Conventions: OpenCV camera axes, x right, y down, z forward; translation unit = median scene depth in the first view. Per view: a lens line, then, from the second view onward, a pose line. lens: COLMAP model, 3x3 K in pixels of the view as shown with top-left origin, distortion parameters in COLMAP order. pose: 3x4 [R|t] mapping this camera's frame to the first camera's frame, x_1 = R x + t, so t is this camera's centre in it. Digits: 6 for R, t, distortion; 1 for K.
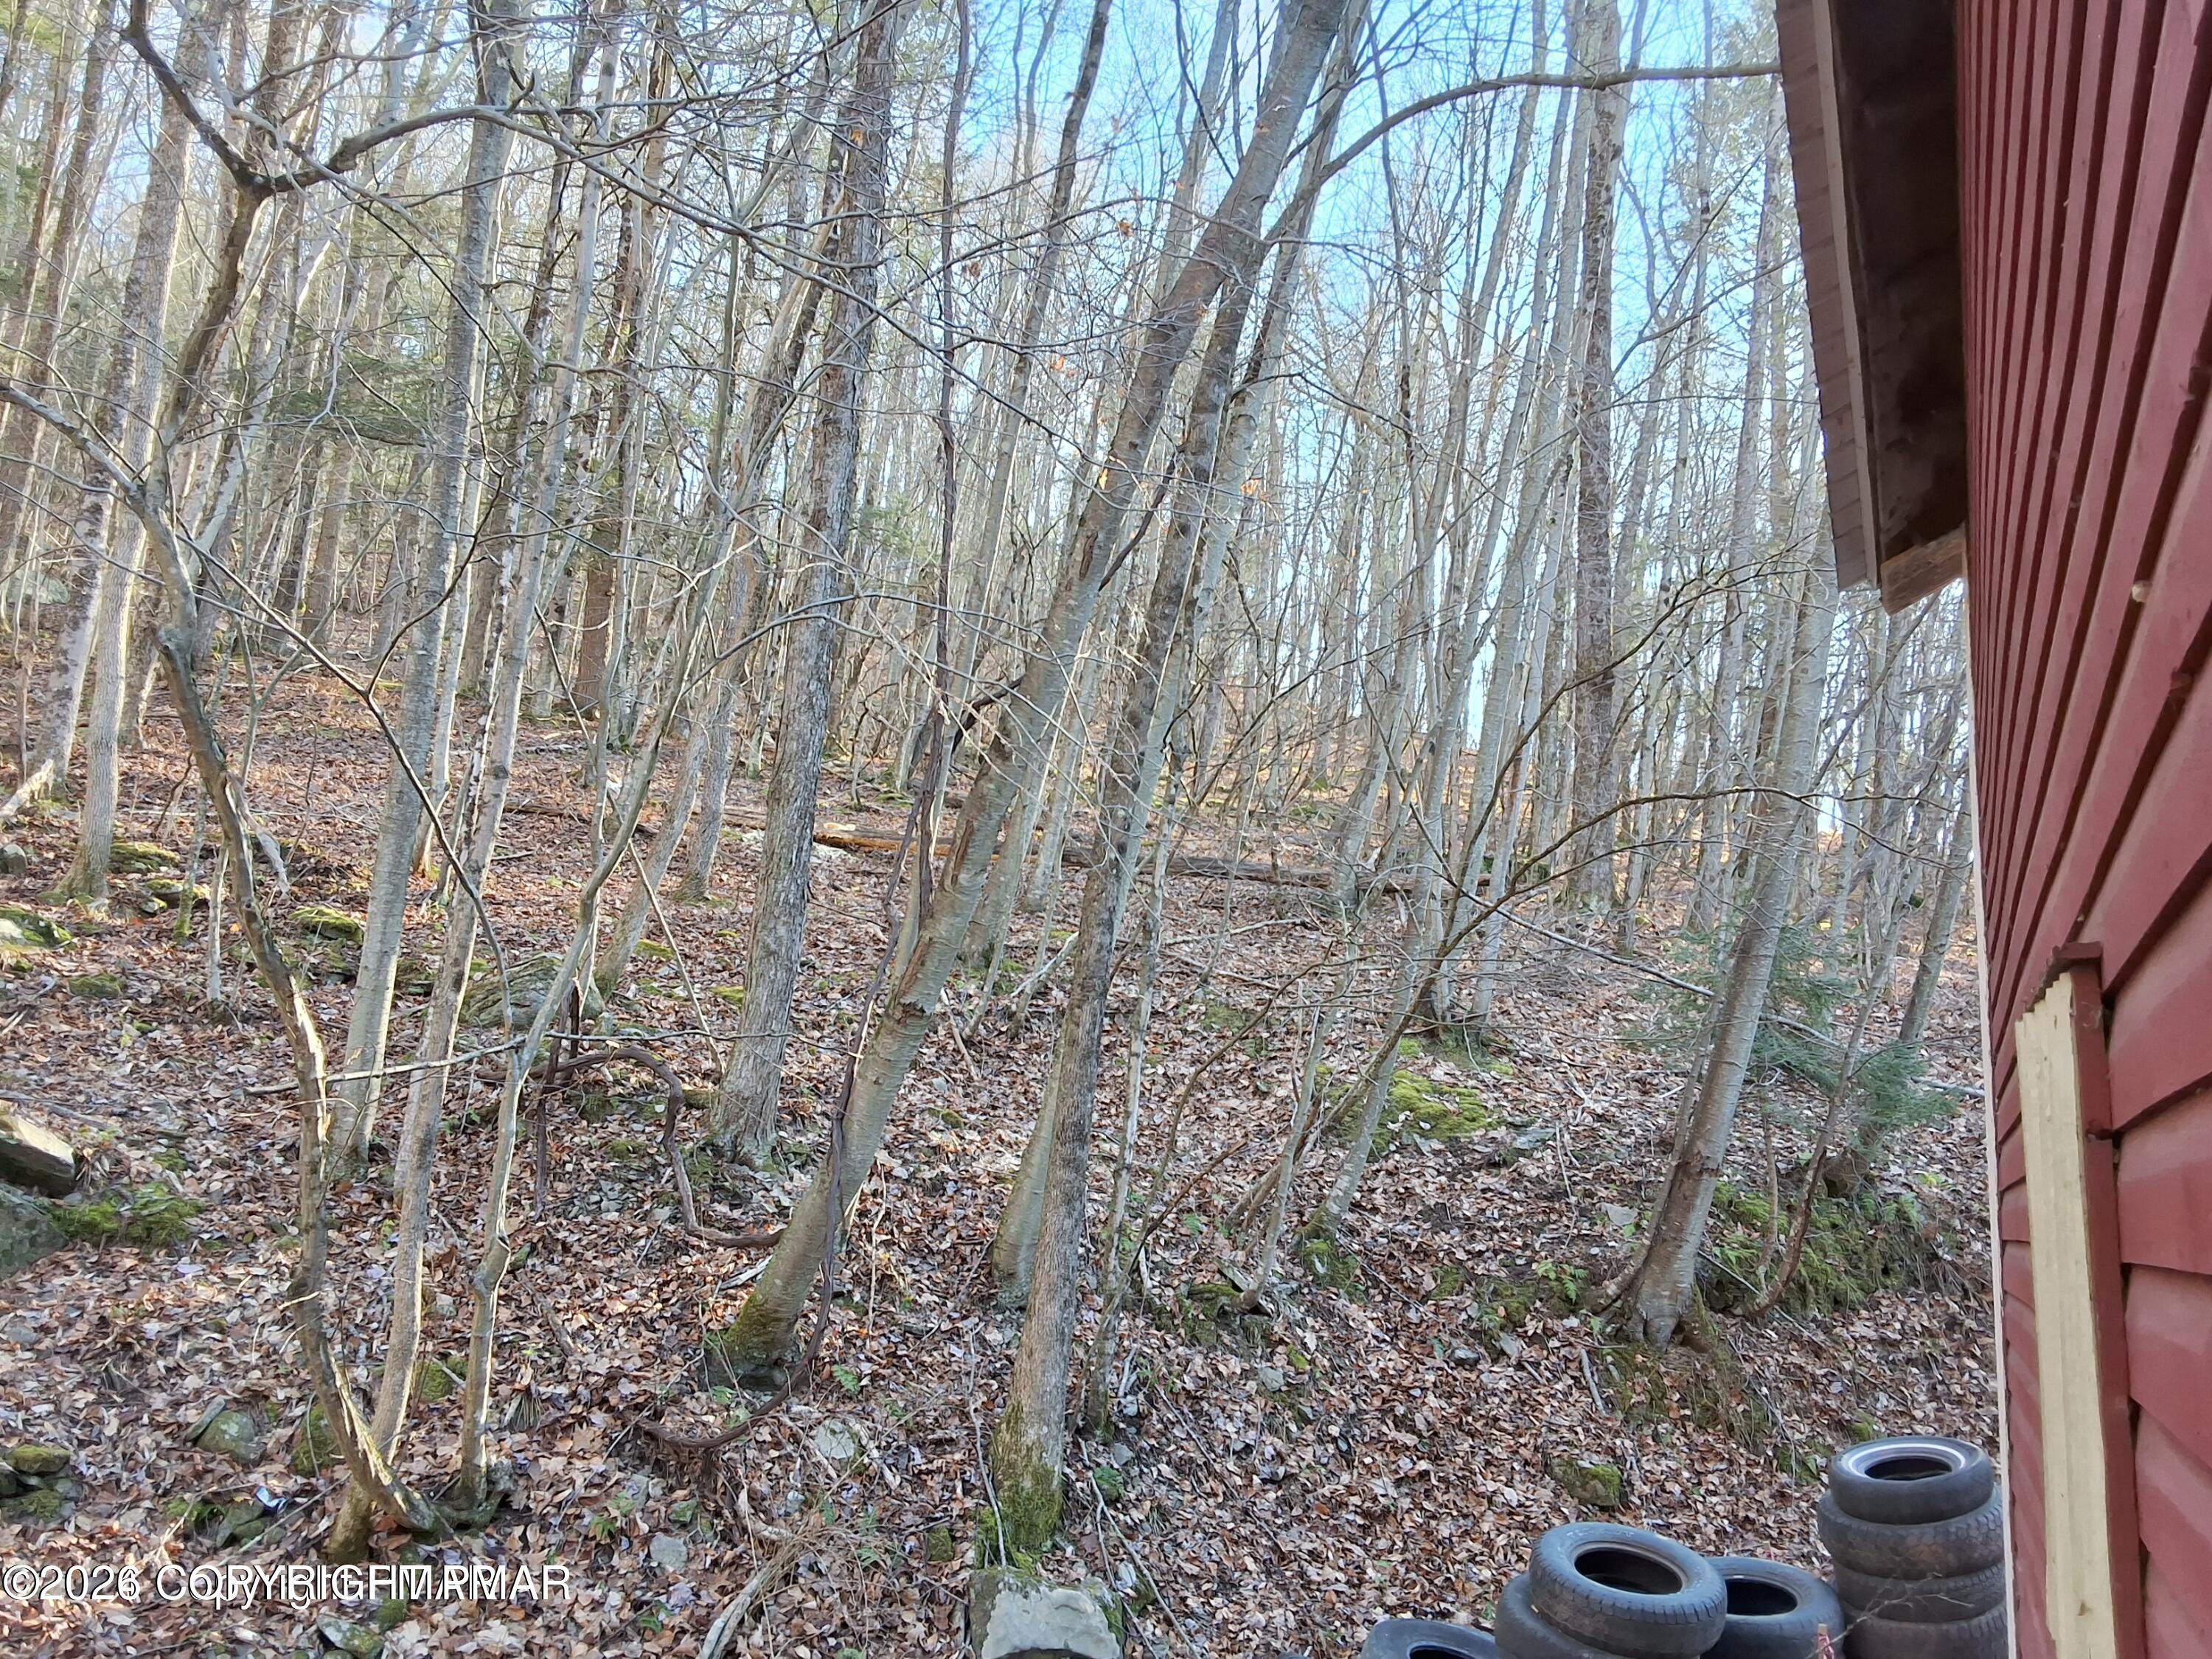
lens RADIAL K [[1786.3, 0, 1103.5], [0, 1786.3, 787.2], [0, 0, 1]] dist [0.104338, -0.148261]
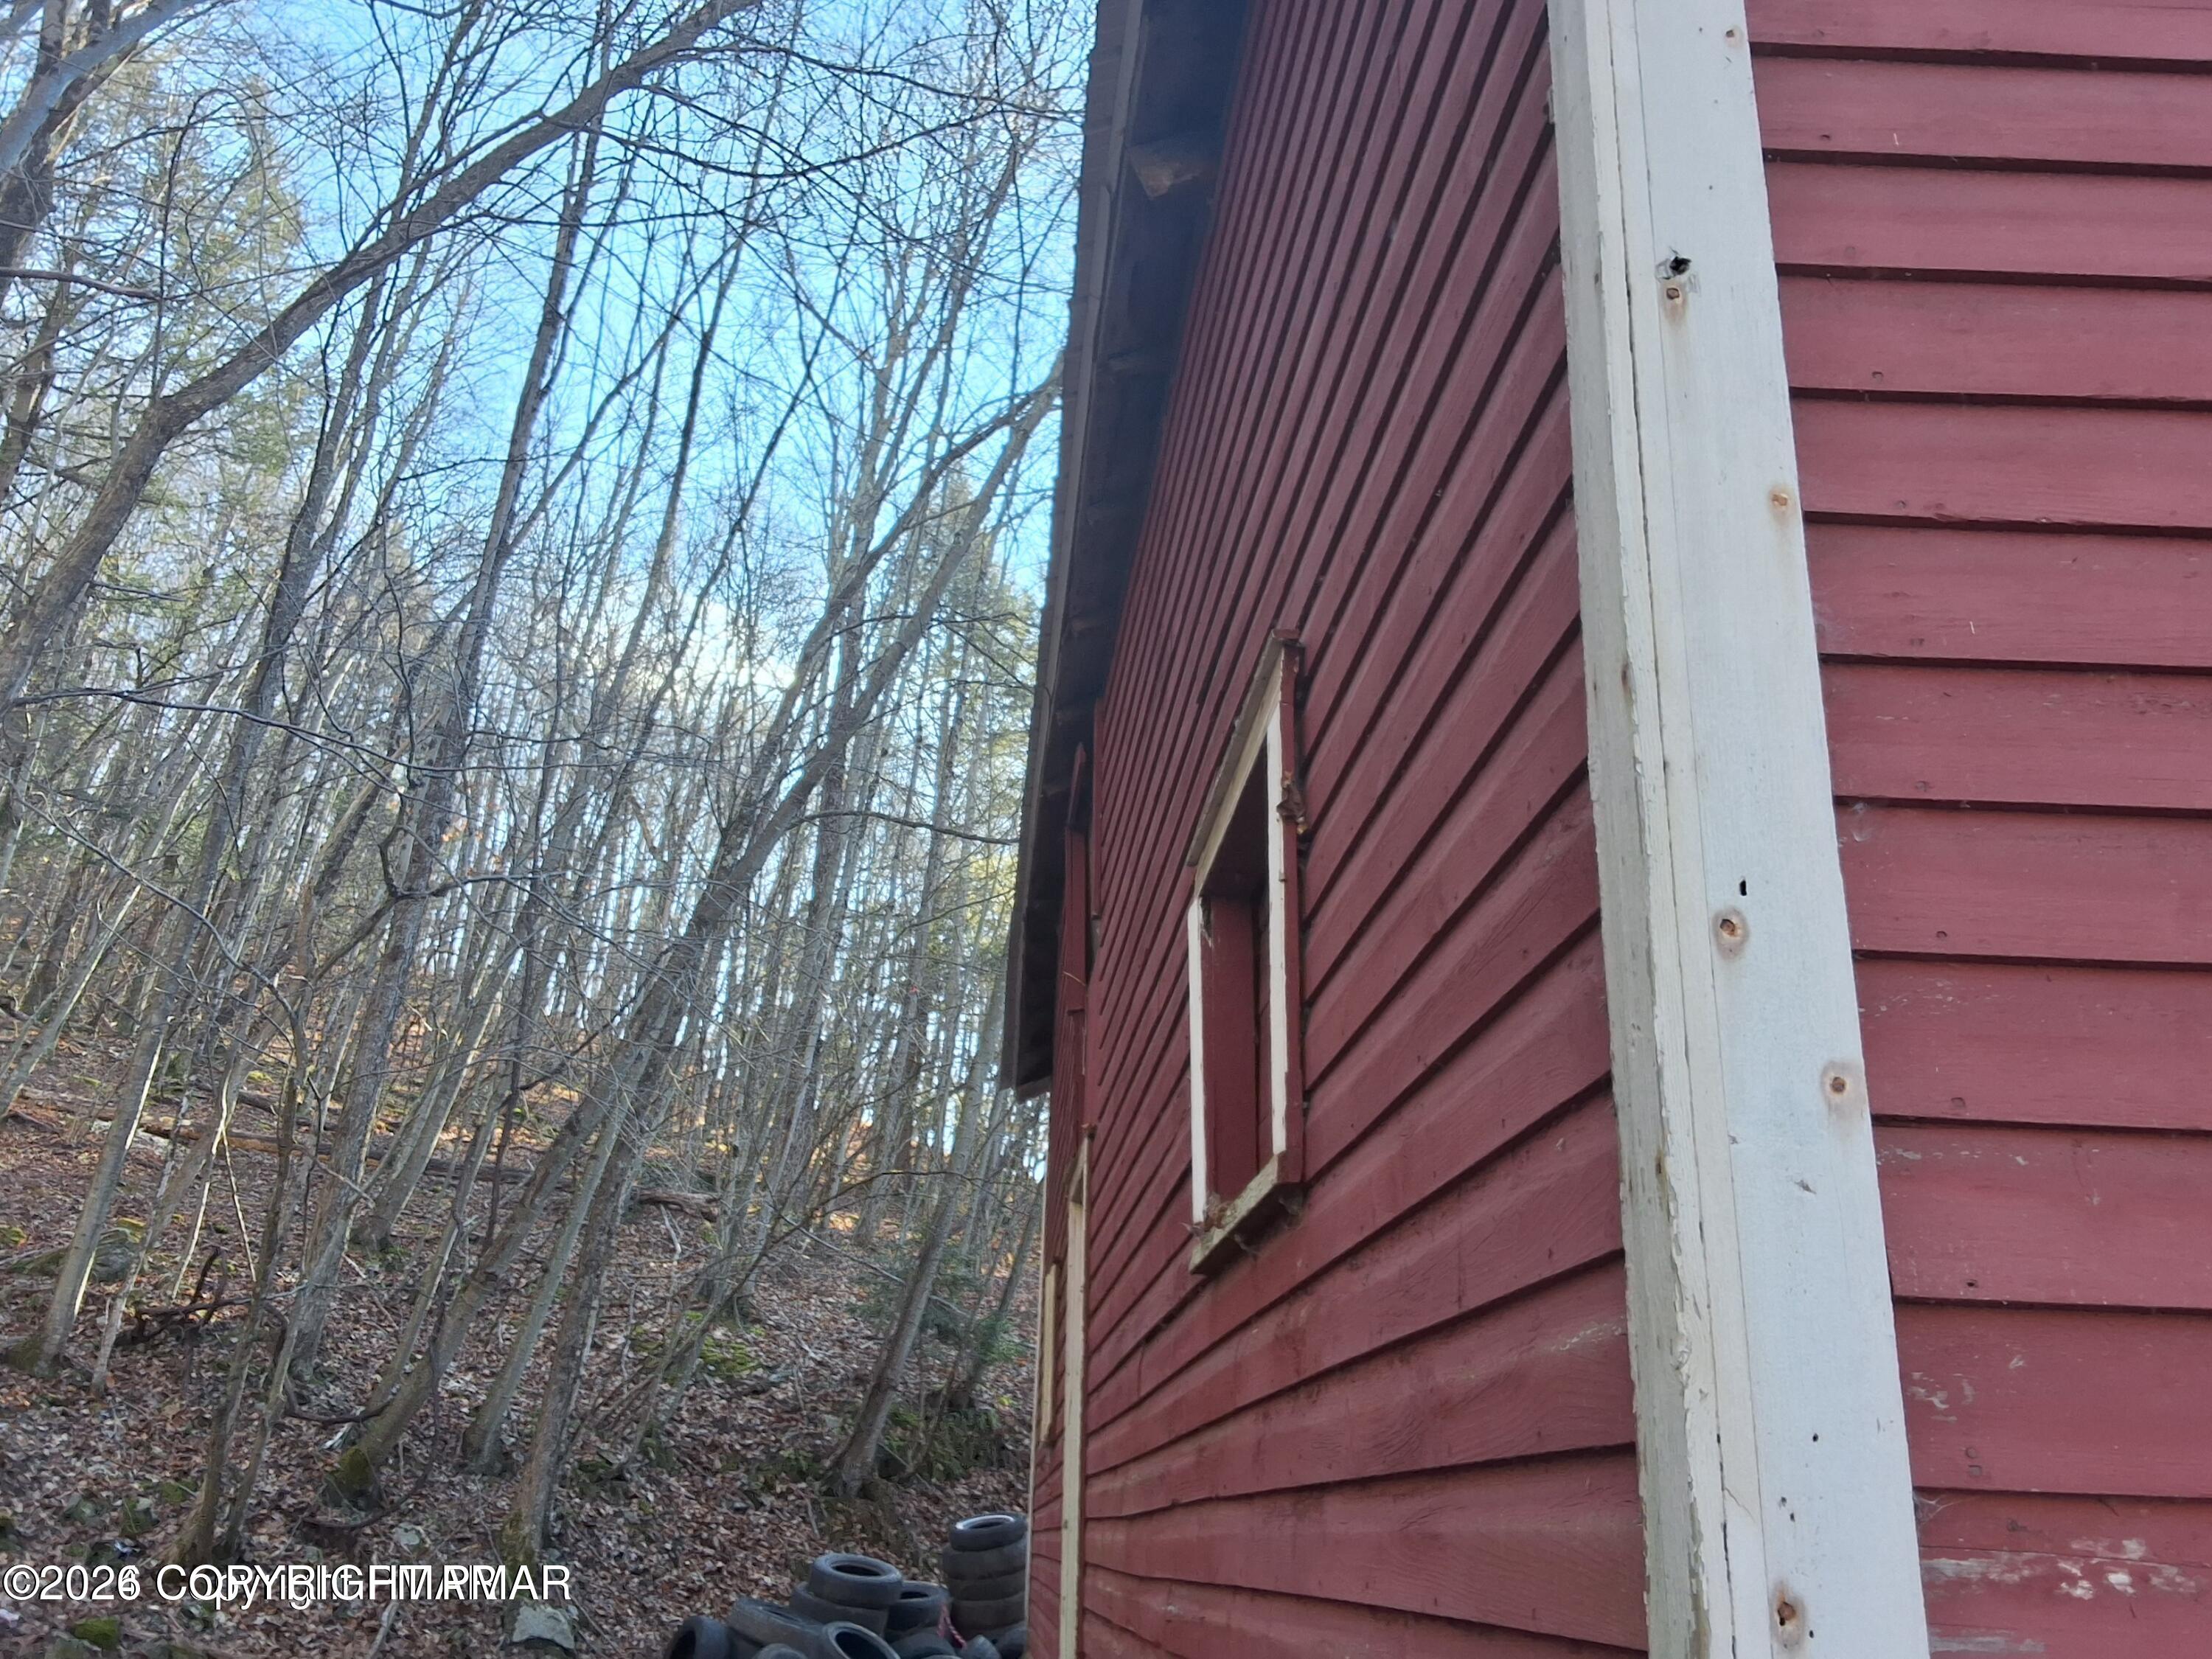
lens RADIAL K [[1786.3, 0, 1103.5], [0, 1786.3, 787.2], [0, 0, 1]] dist [0.104338, -0.148261]
pose [[0.888197, 0.152683, 0.433352, -0.317010], [-0.080494, 0.980293, -0.180408, -0.053737], [-0.452357, 0.125355, 0.882983, -0.677580]]
